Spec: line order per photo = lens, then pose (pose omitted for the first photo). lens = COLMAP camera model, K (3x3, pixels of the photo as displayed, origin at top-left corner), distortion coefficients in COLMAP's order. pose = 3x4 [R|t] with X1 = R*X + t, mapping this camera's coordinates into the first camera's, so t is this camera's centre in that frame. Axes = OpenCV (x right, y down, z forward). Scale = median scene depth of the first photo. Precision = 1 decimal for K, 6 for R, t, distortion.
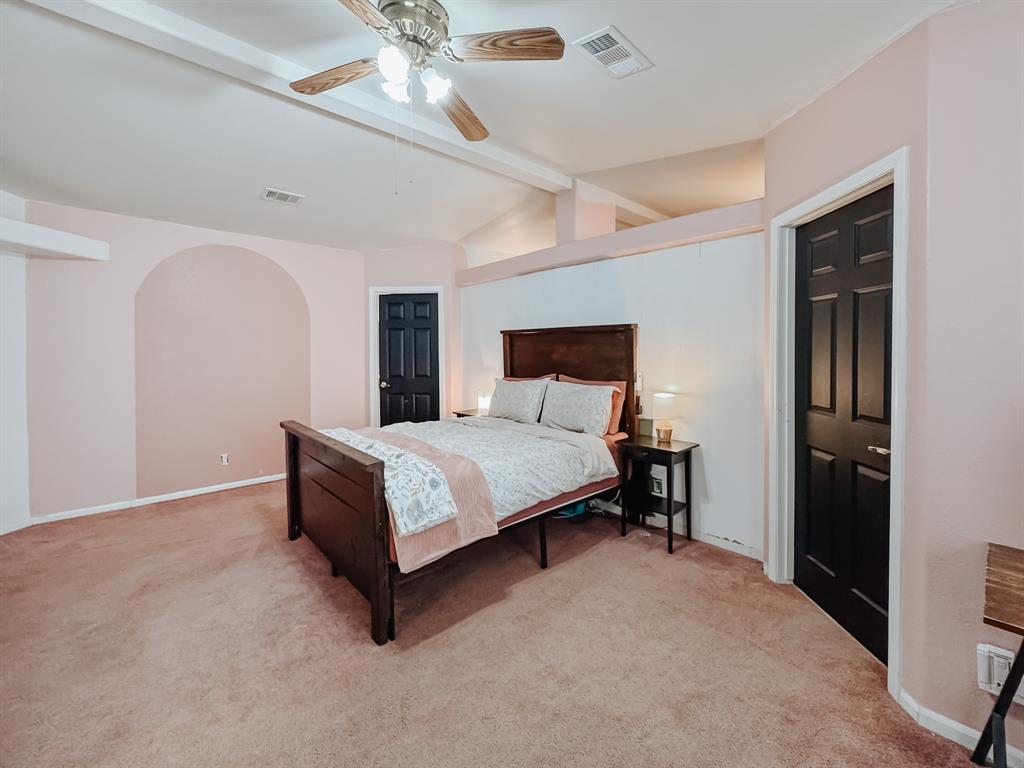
lens RADIAL K [[422.9, 0, 499.6], [0, 422.9, 355.4], [0, 0, 1]] dist [-0.001742, 0.000519]
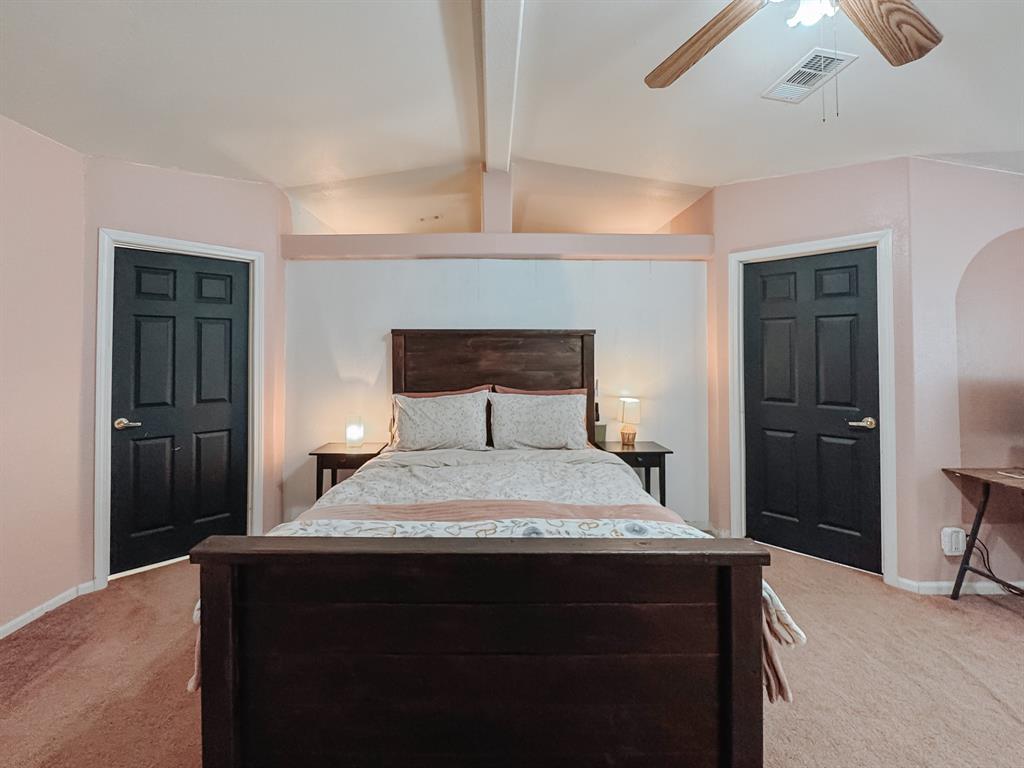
lens RADIAL K [[422.9, 0, 486.5], [0, 422.9, 347.8], [0, 0, 1]] dist [-0.001742, 0.000519]
pose [[0.665053, 0.020223, 0.746522, -0.588751], [0.007857, 0.999388, -0.034072, -0.000837], [-0.746755, 0.028525, 0.664488, 0.527779]]
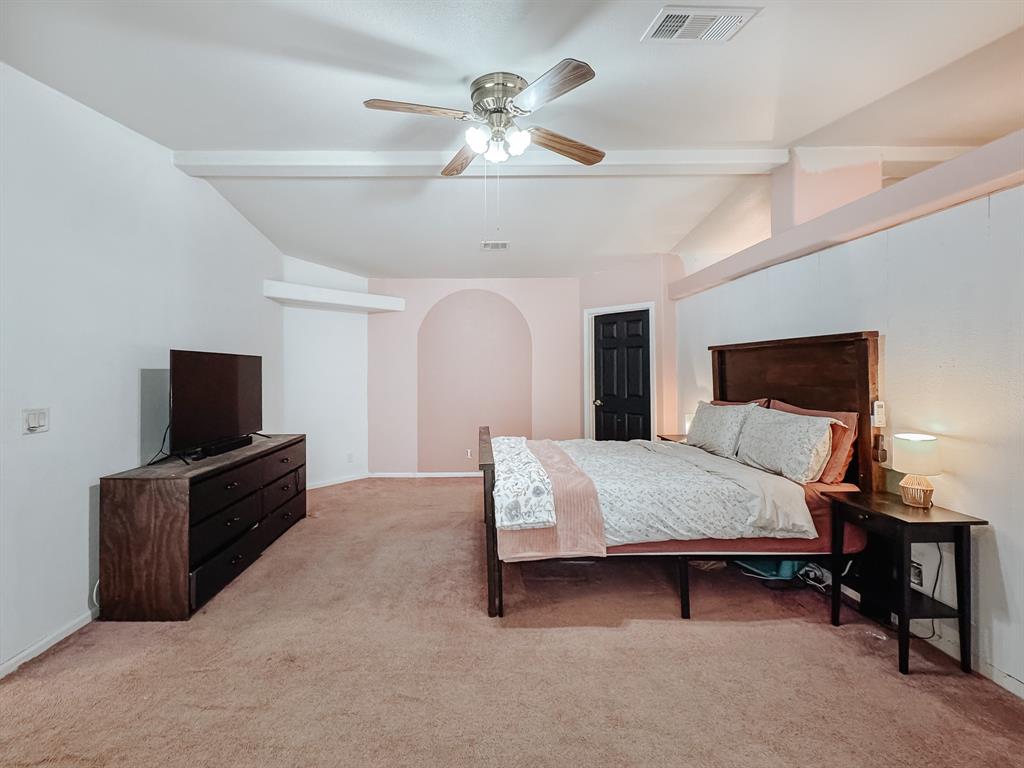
lens RADIAL K [[422.9, 0, 471.6], [0, 422.9, 367.5], [0, 0, 1]] dist [-0.001742, 0.000519]
pose [[0.749908, -0.005786, -0.661516, 0.285440], [-0.003161, 0.999919, -0.012328, -0.003929], [0.661534, 0.011336, 0.749829, 0.034560]]
